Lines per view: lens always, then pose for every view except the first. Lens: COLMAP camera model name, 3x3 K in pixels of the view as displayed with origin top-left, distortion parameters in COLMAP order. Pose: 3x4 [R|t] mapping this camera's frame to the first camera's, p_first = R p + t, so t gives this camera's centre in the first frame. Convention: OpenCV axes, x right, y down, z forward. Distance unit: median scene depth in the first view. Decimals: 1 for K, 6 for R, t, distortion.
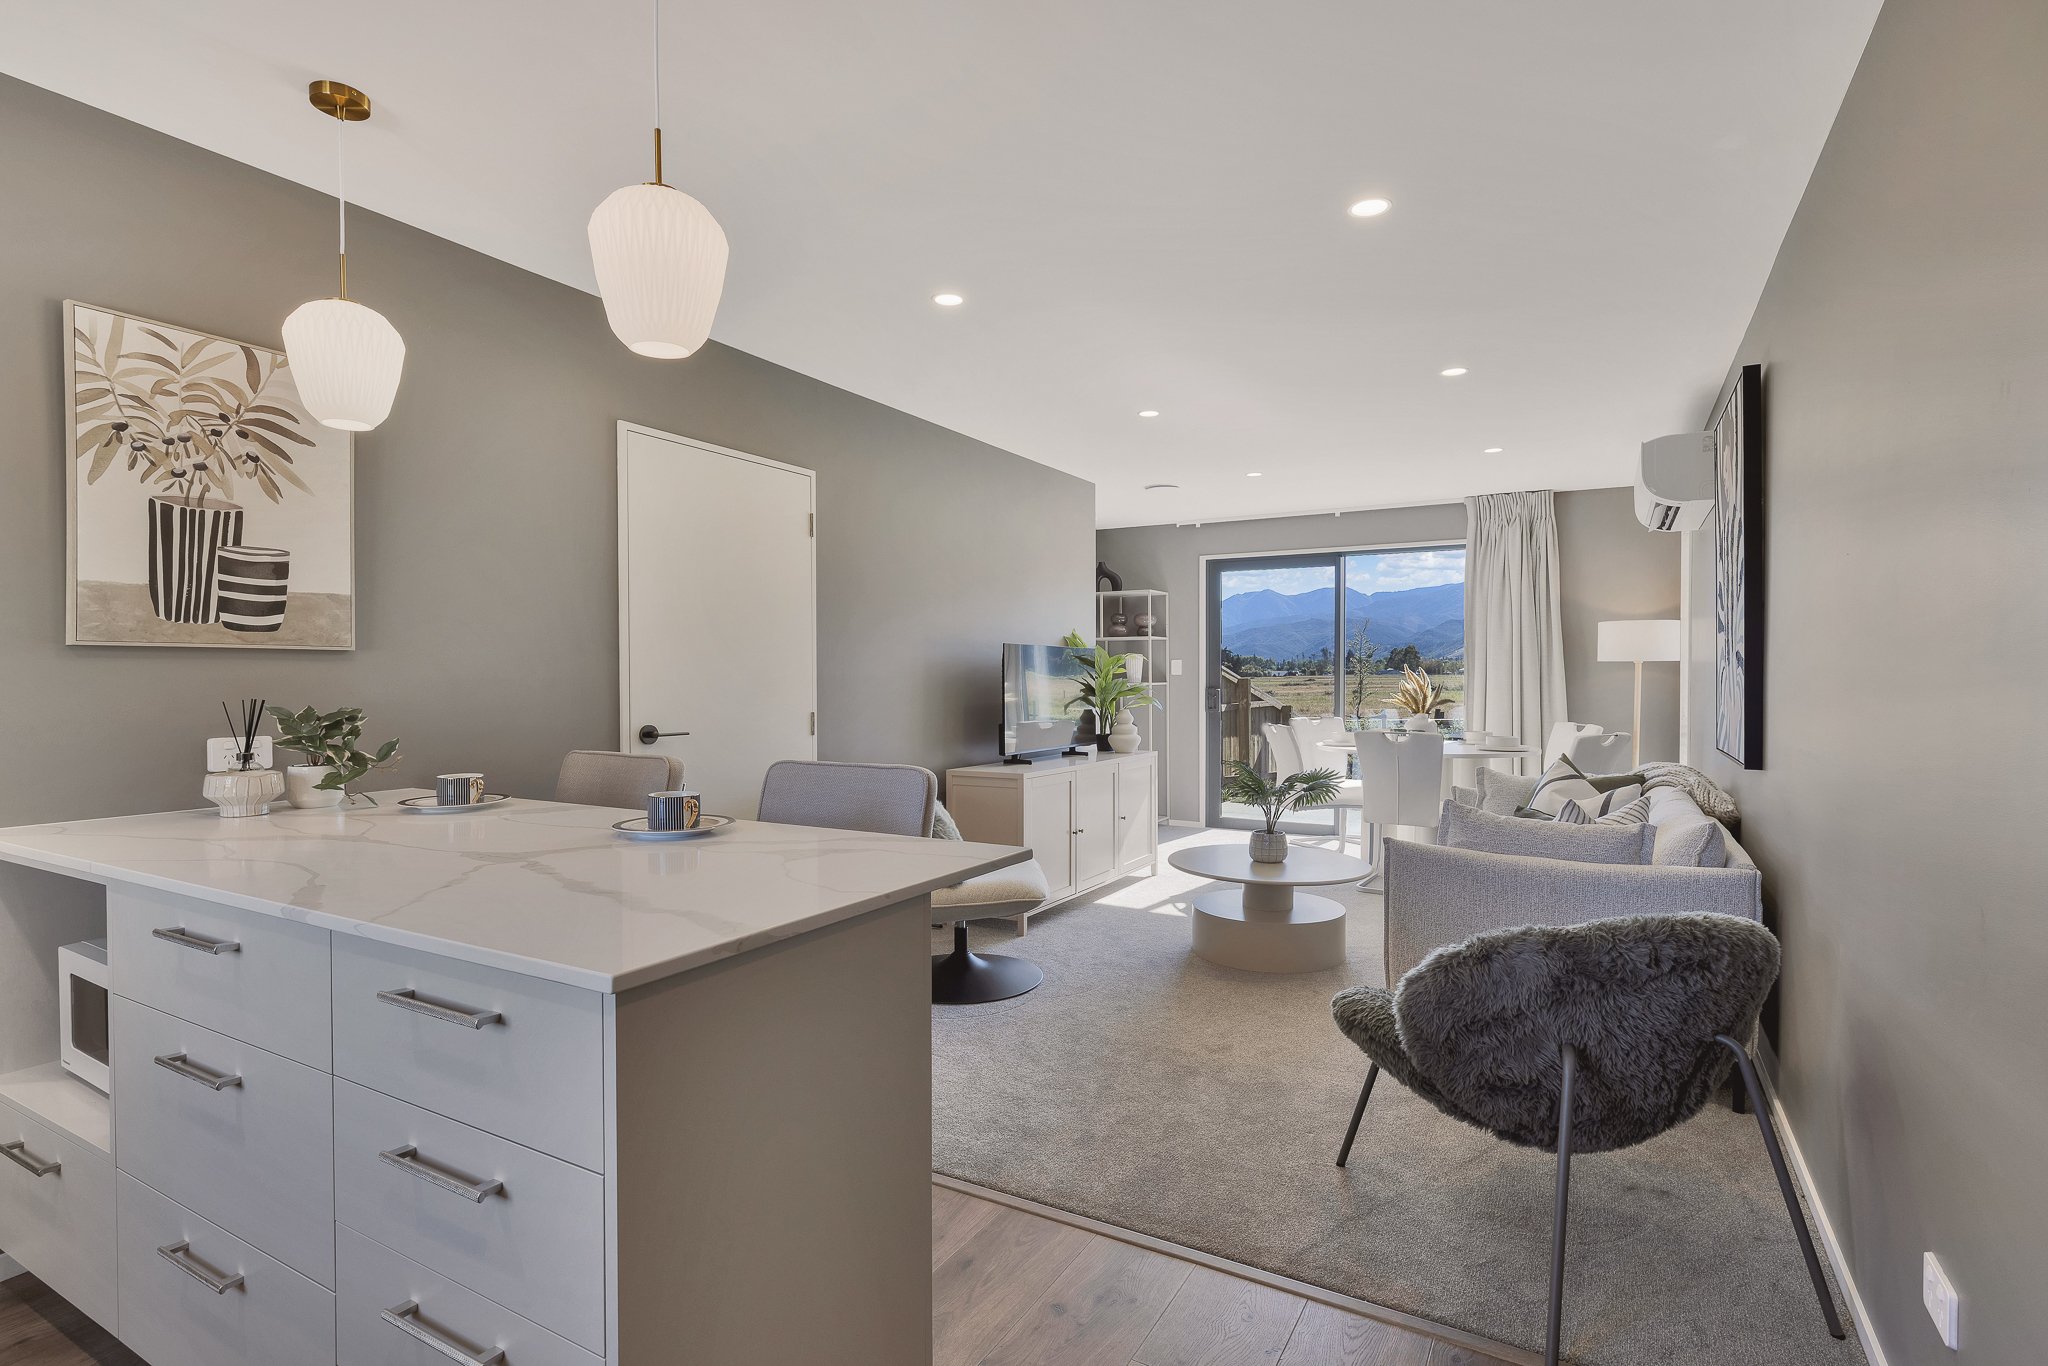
lens RADIAL K [[973.7, 0, 1059.6], [0, 973.7, 689.7], [0, 0, 1]] dist [0.004120, 0.000743]
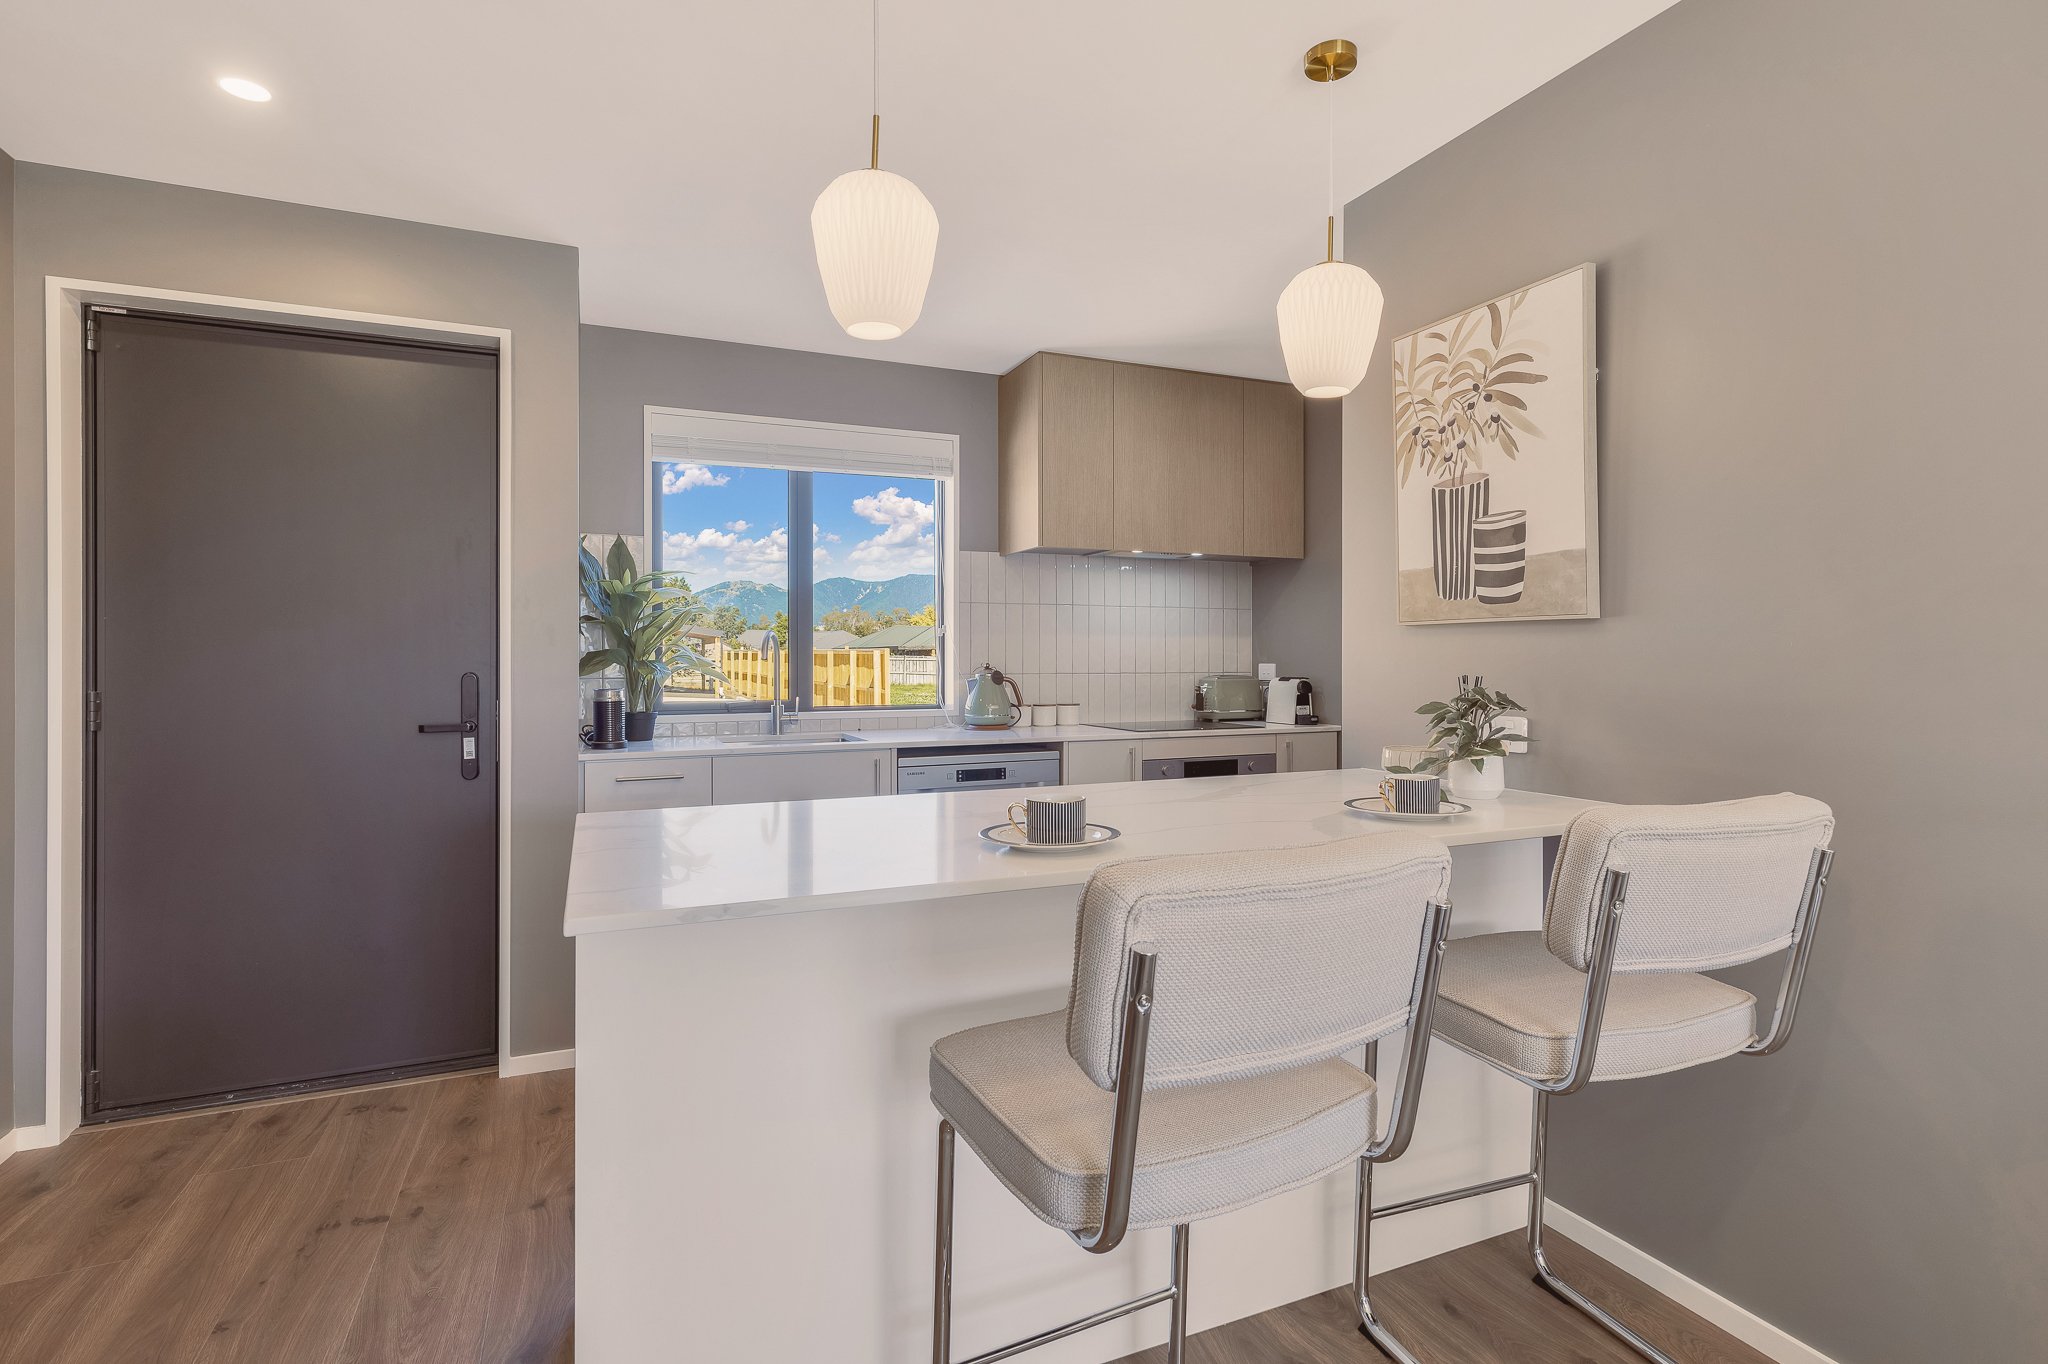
lens RADIAL K [[1010.6, 0, 1035.7], [0, 1010.6, 667.6], [0, 0, 1]] dist [0.004048, -0.000293]
pose [[-0.613103, 0.008896, -0.789953, 0.222282], [-0.012011, 0.999716, 0.020581, -0.013242], [0.789911, 0.022107, -0.612822, 1.291795]]
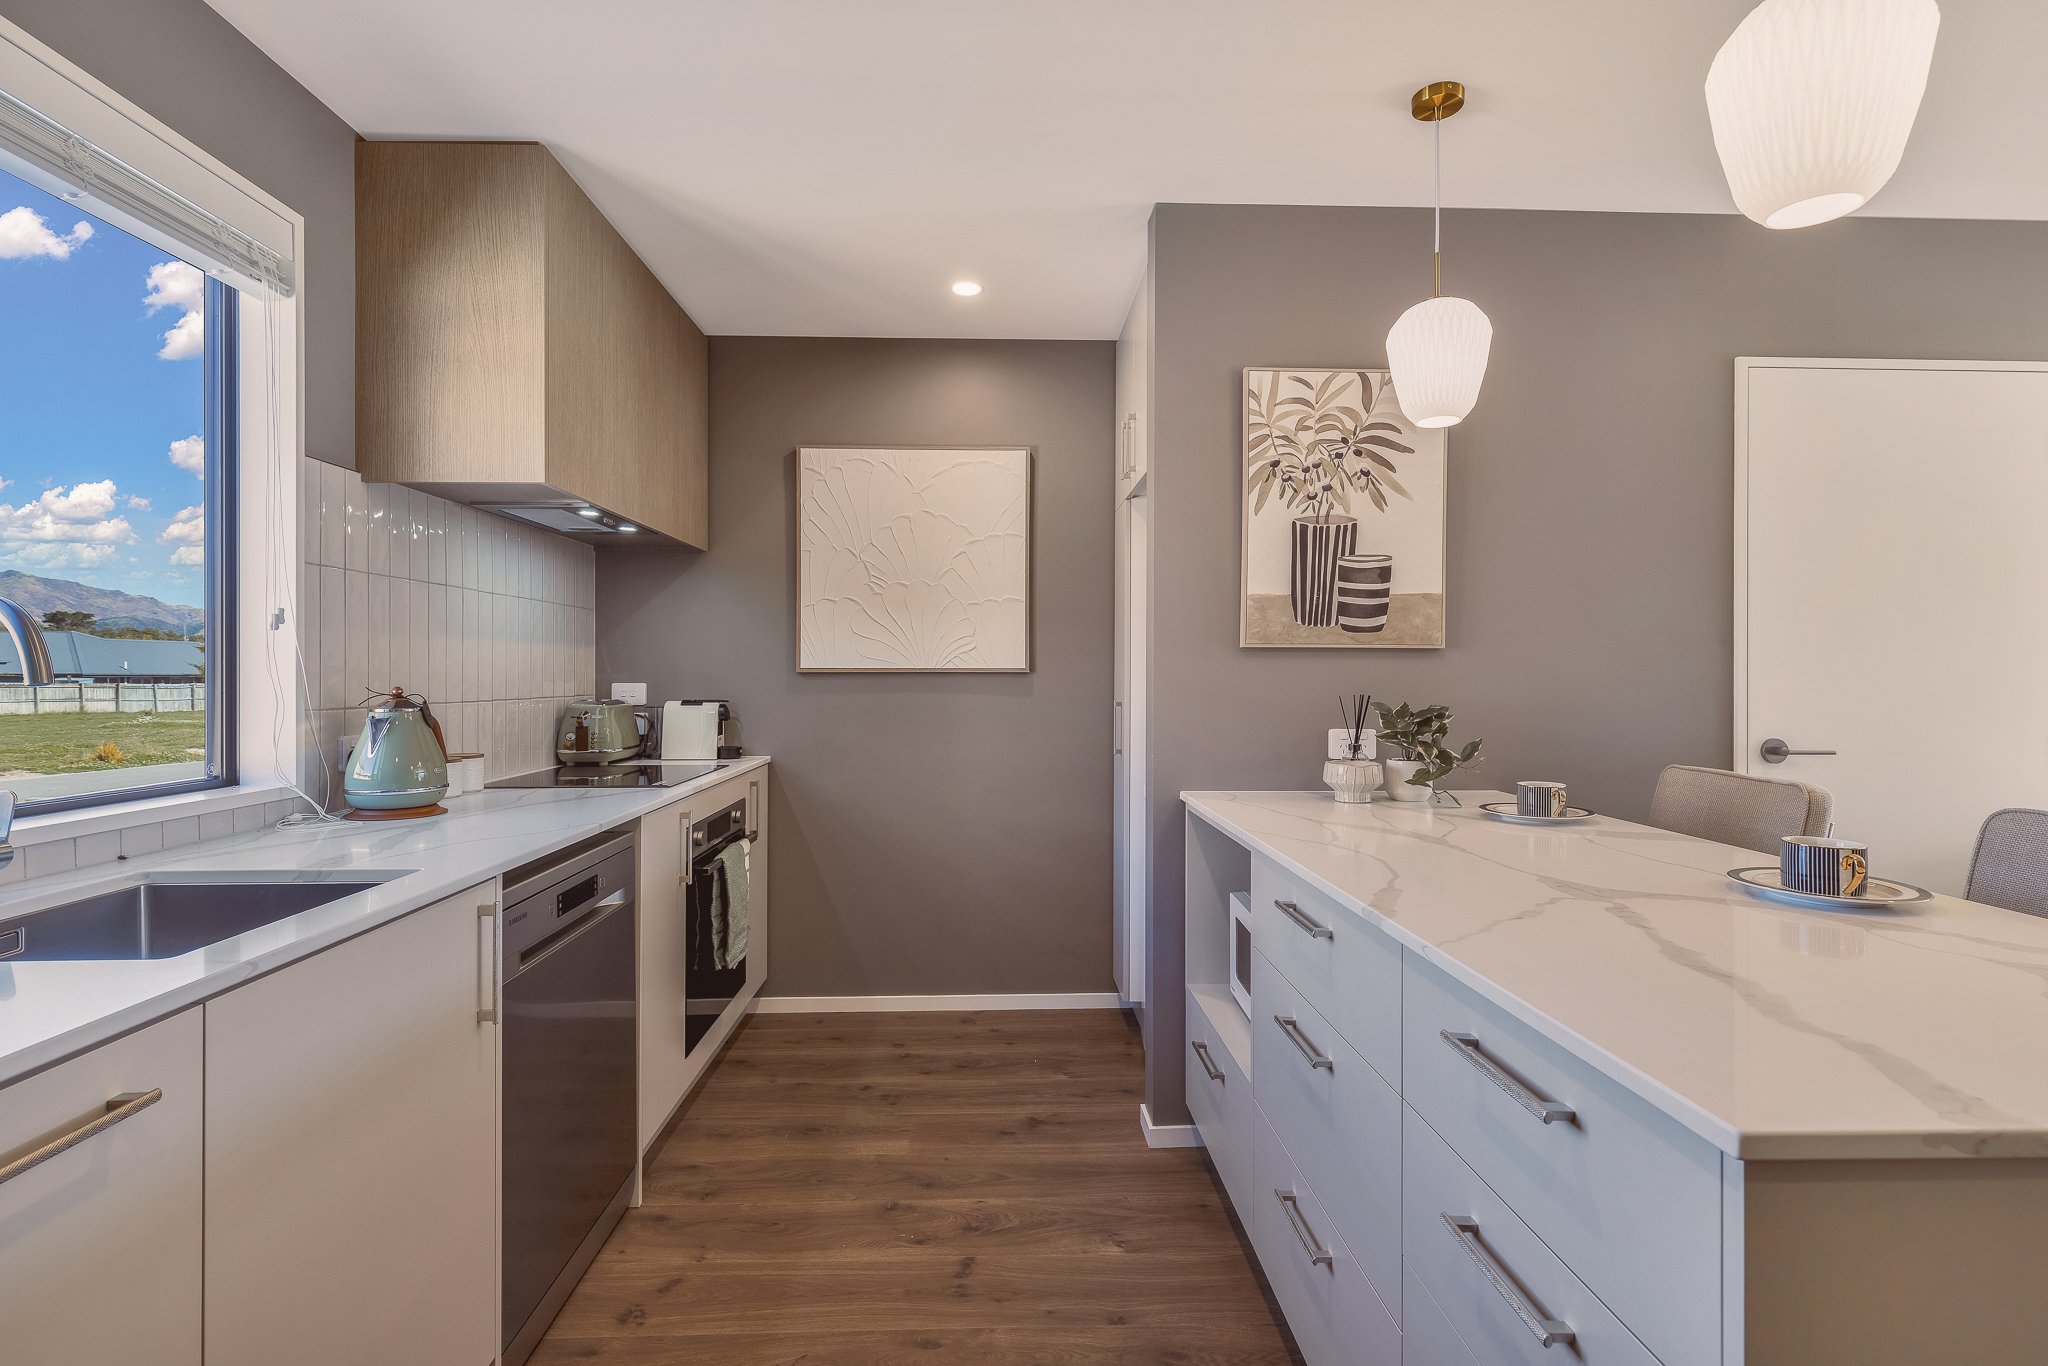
lens RADIAL K [[1010.6, 0, 1035.7], [0, 1010.6, 668.6], [0, 0, 1]] dist [0.004048, -0.000293]
pose [[0.521102, 0.001447, -0.853493, -0.057103], [-0.018239, 0.999789, -0.009440, -0.002172], [0.853300, 0.020486, 0.521018, 0.107692]]
